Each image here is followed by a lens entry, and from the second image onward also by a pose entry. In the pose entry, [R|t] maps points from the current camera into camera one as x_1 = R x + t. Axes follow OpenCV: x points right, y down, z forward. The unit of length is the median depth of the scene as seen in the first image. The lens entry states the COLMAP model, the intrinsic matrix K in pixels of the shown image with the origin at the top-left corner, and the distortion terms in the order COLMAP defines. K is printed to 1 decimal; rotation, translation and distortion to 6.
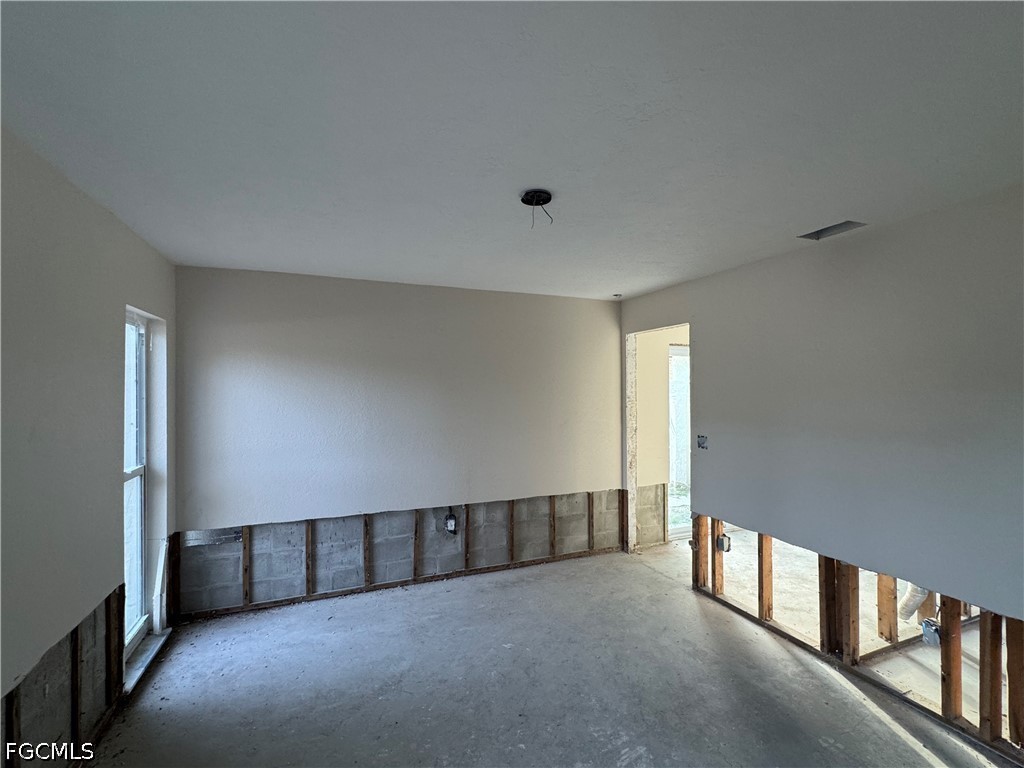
lens RADIAL K [[455.9, 0, 509.6], [0, 455.9, 385.7], [0, 0, 1]] dist [-0.002314, 0.000895]
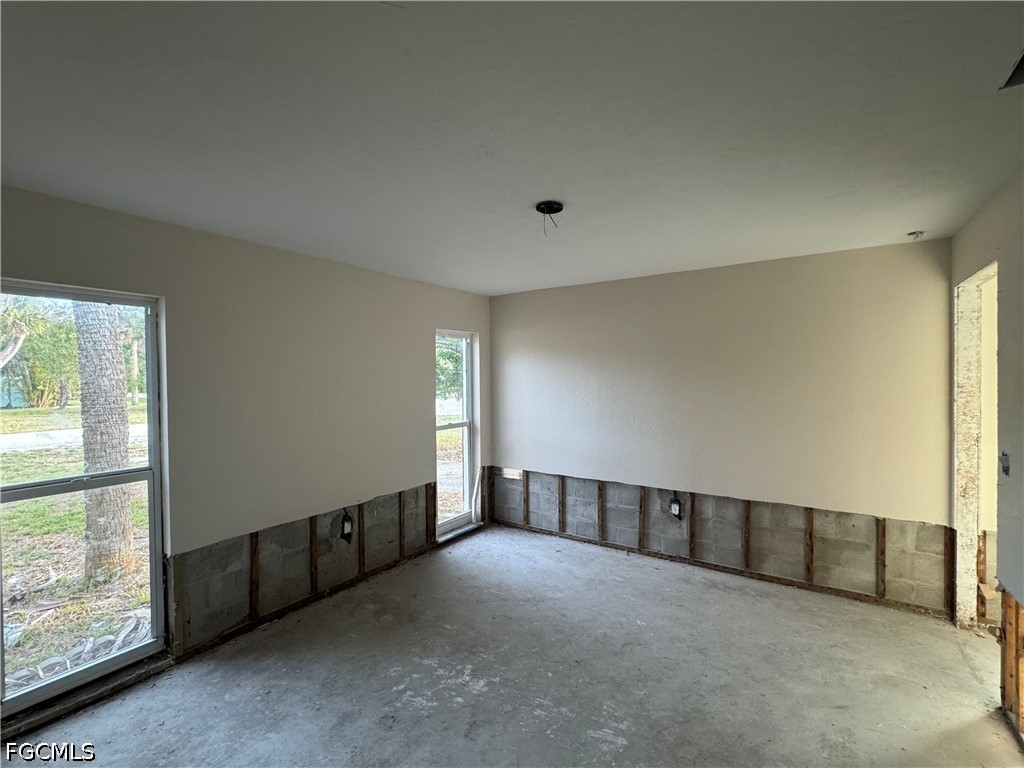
lens RADIAL K [[455.9, 0, 513.4], [0, 455.9, 383.5], [0, 0, 1]] dist [-0.002314, 0.000895]
pose [[0.562783, 0.010960, -0.826532, 0.521989], [0.010084, 0.999747, 0.020122, 0.003137], [0.826543, -0.019659, 0.562530, 0.146512]]
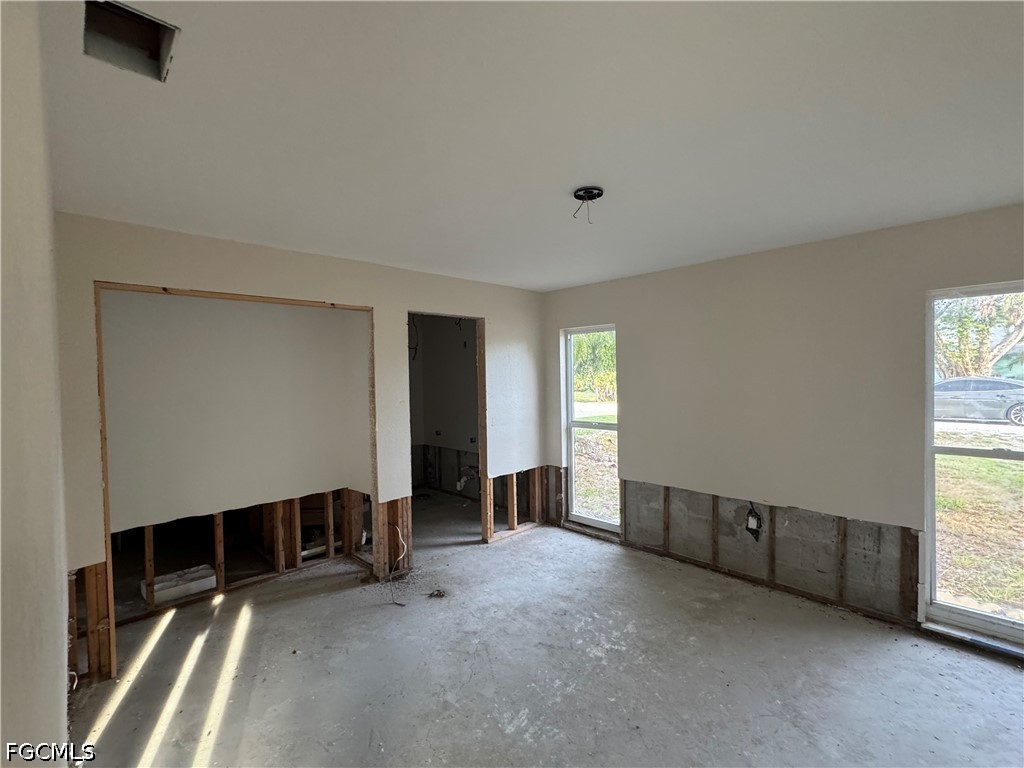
lens RADIAL K [[455.9, 0, 509.2], [0, 455.9, 384.4], [0, 0, 1]] dist [-0.002314, 0.000895]
pose [[-0.923437, 0.025140, -0.382926, 0.357218], [0.019514, 0.999637, 0.018571, 0.008671], [0.383254, 0.009677, -0.923592, 1.045301]]
